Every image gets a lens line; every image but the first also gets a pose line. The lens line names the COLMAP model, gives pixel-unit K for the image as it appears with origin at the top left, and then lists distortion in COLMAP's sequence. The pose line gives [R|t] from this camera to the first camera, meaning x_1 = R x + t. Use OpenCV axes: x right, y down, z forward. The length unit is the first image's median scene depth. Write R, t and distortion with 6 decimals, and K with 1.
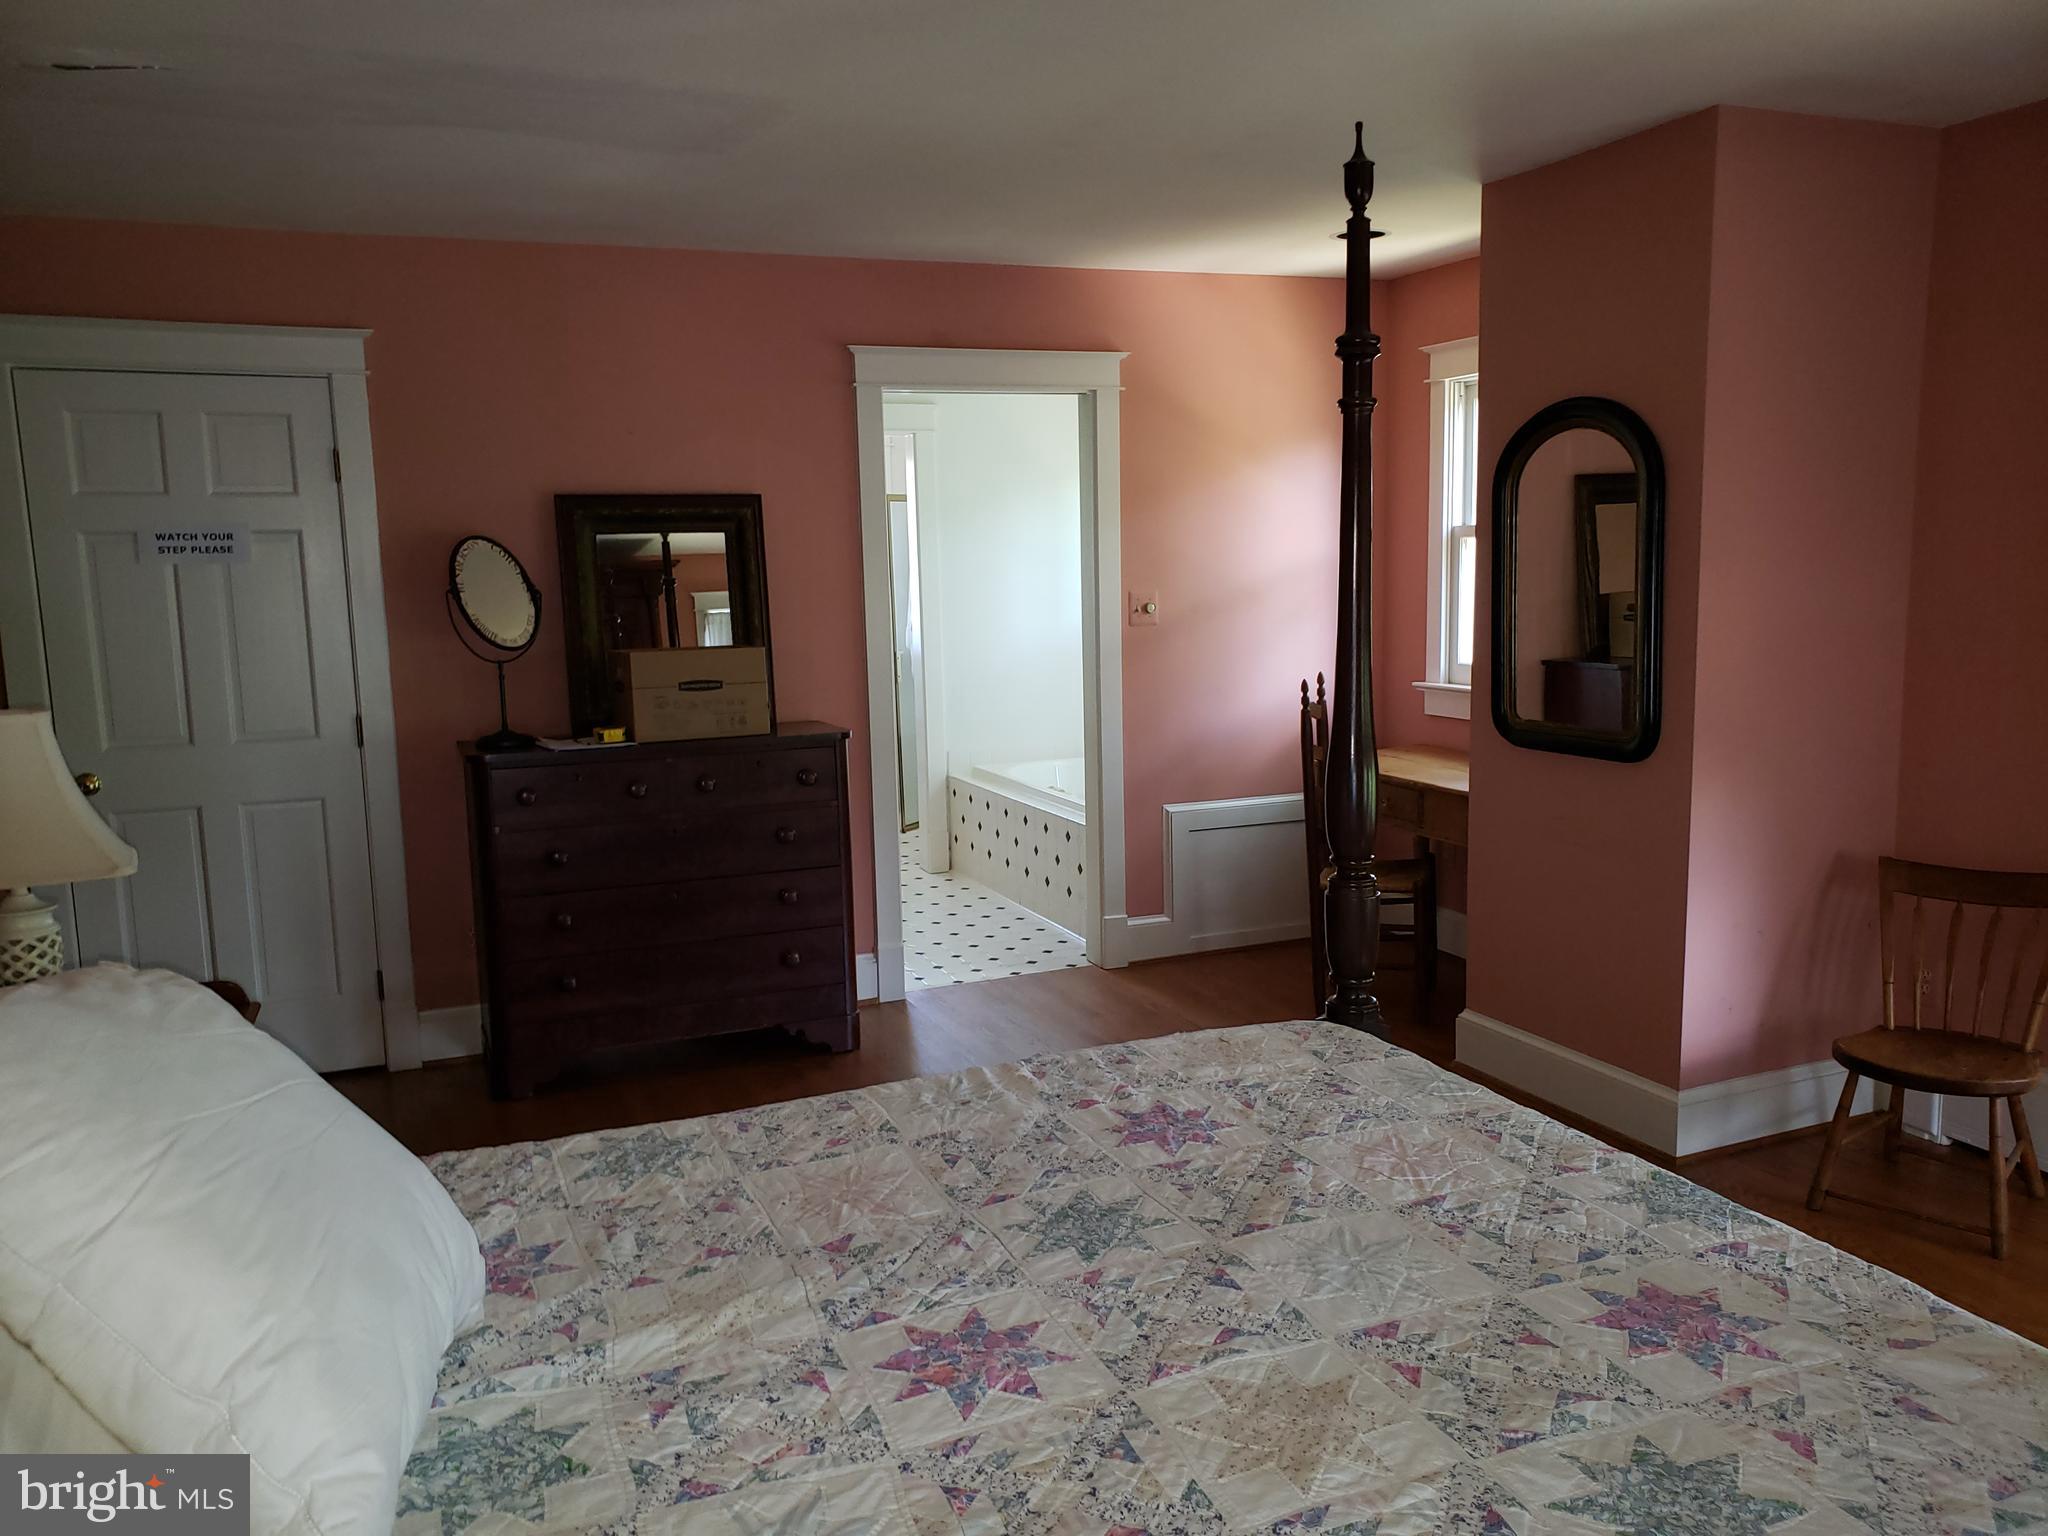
lens RADIAL K [[1546.4, 0, 1024.0], [0, 1546.4, 768.0], [0, 0, 1]] dist [-0.002482, -0.002501]
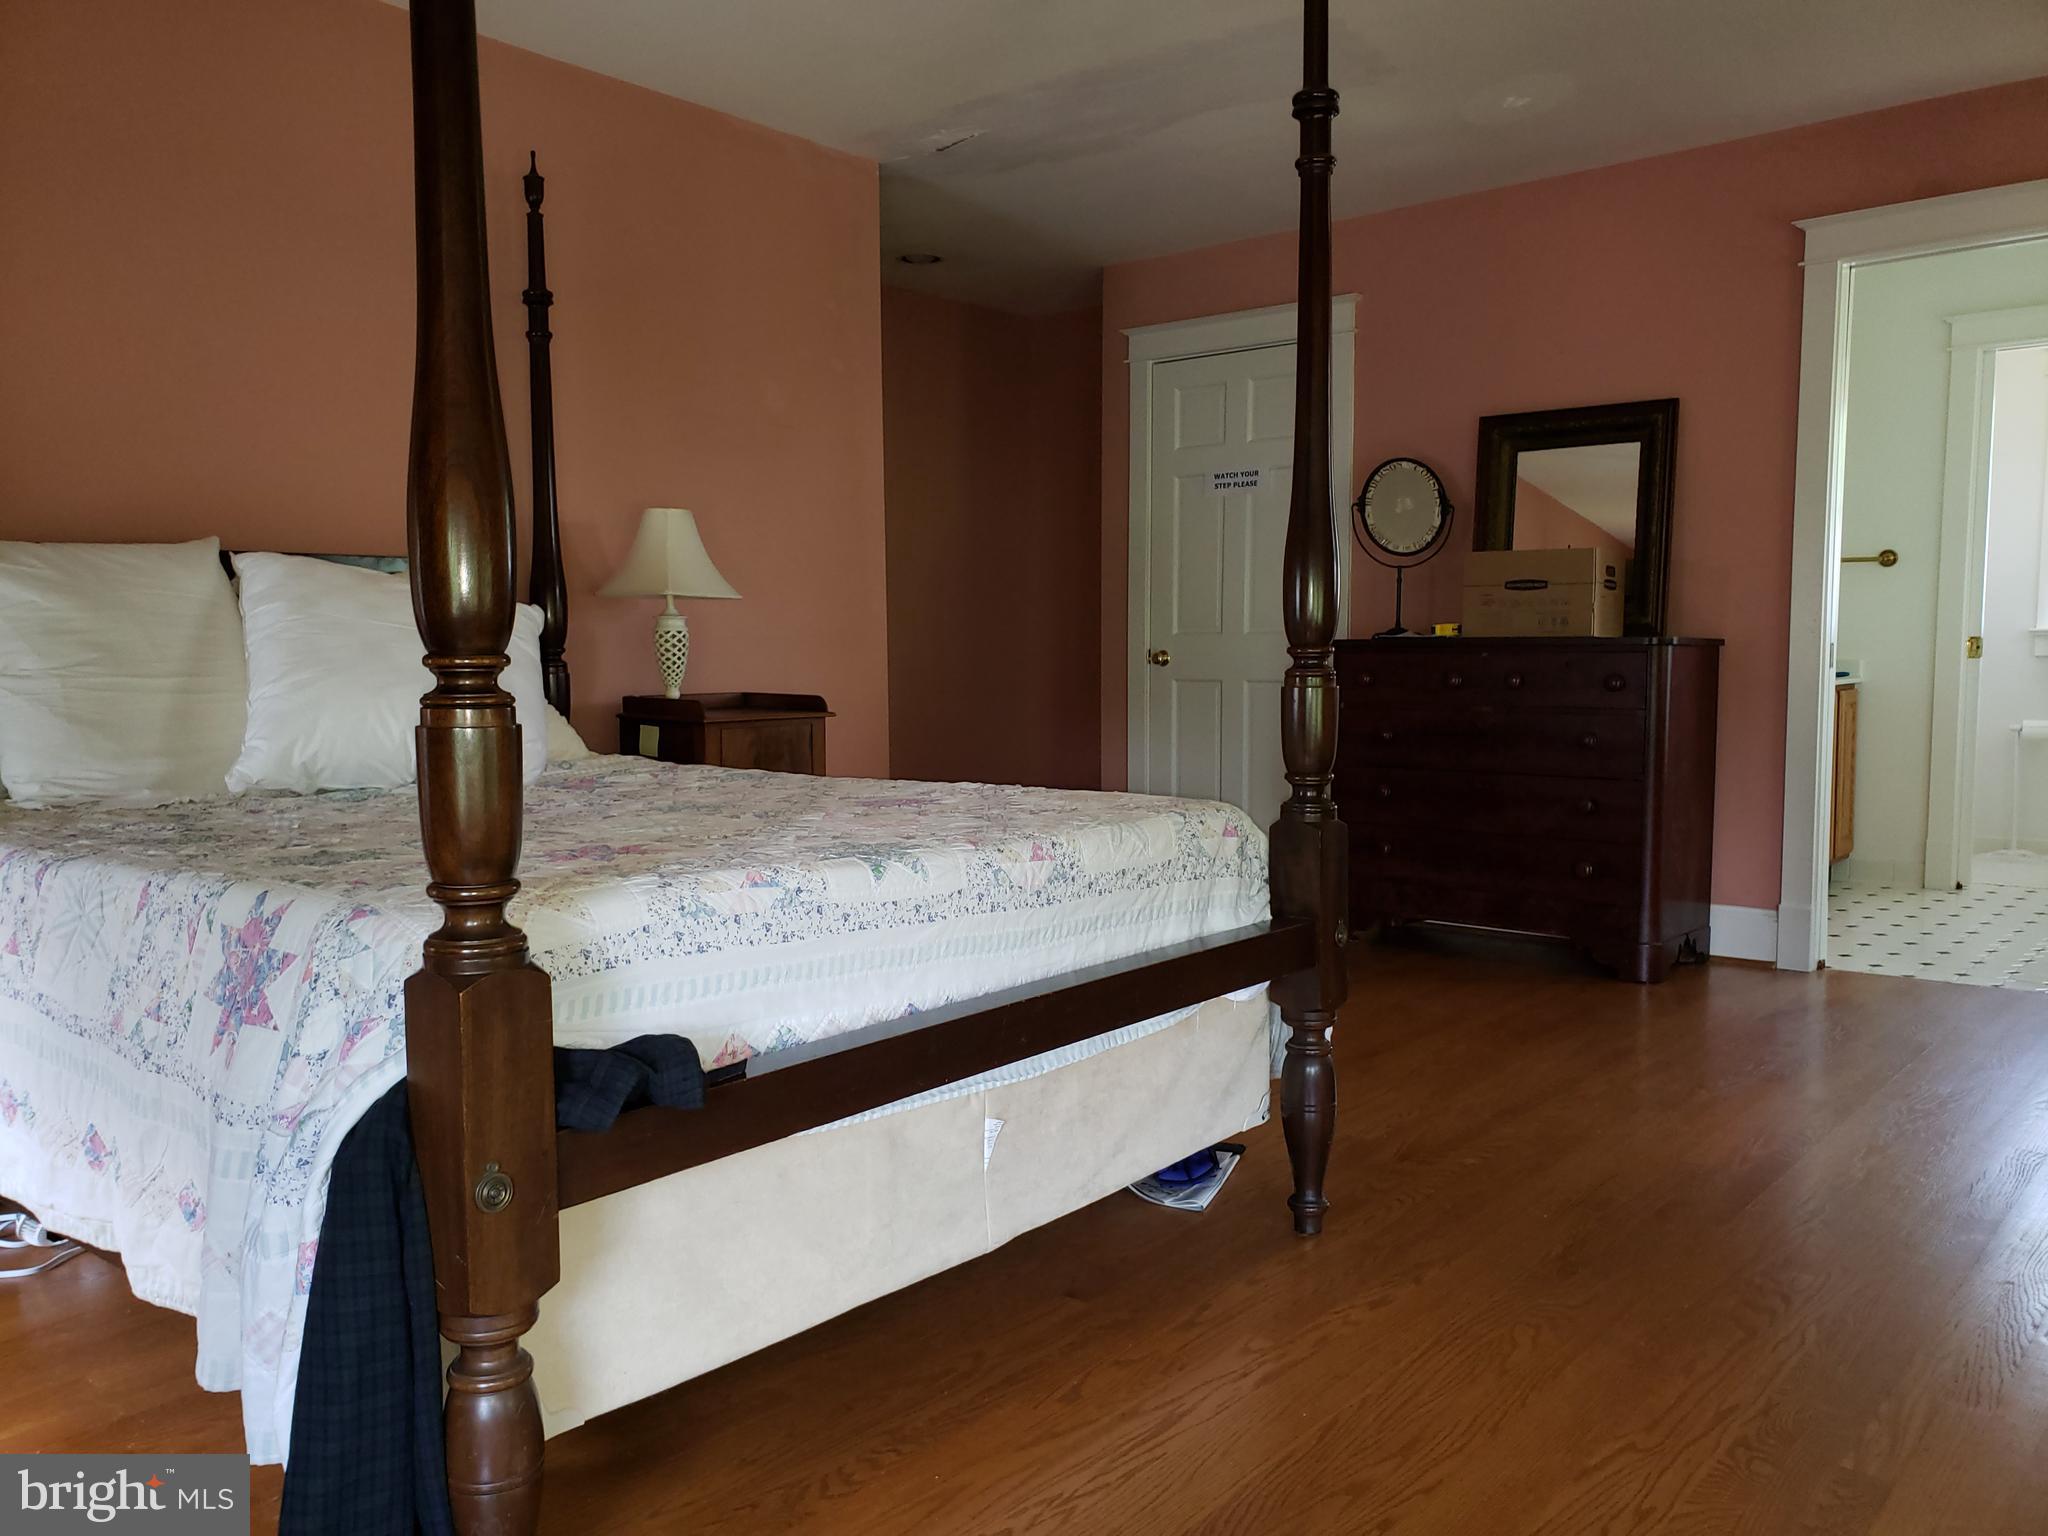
lens RADIAL K [[1598.2, 0, 1024.0], [0, 1598.2, 768.0], [0, 0, 1]] dist [-0.001901, -0.004084]
pose [[0.451074, 0.084478, -0.888479, 0.600327], [-0.123616, 0.991829, 0.031546, 0.075854], [0.883884, 0.095601, 0.457831, 0.236904]]
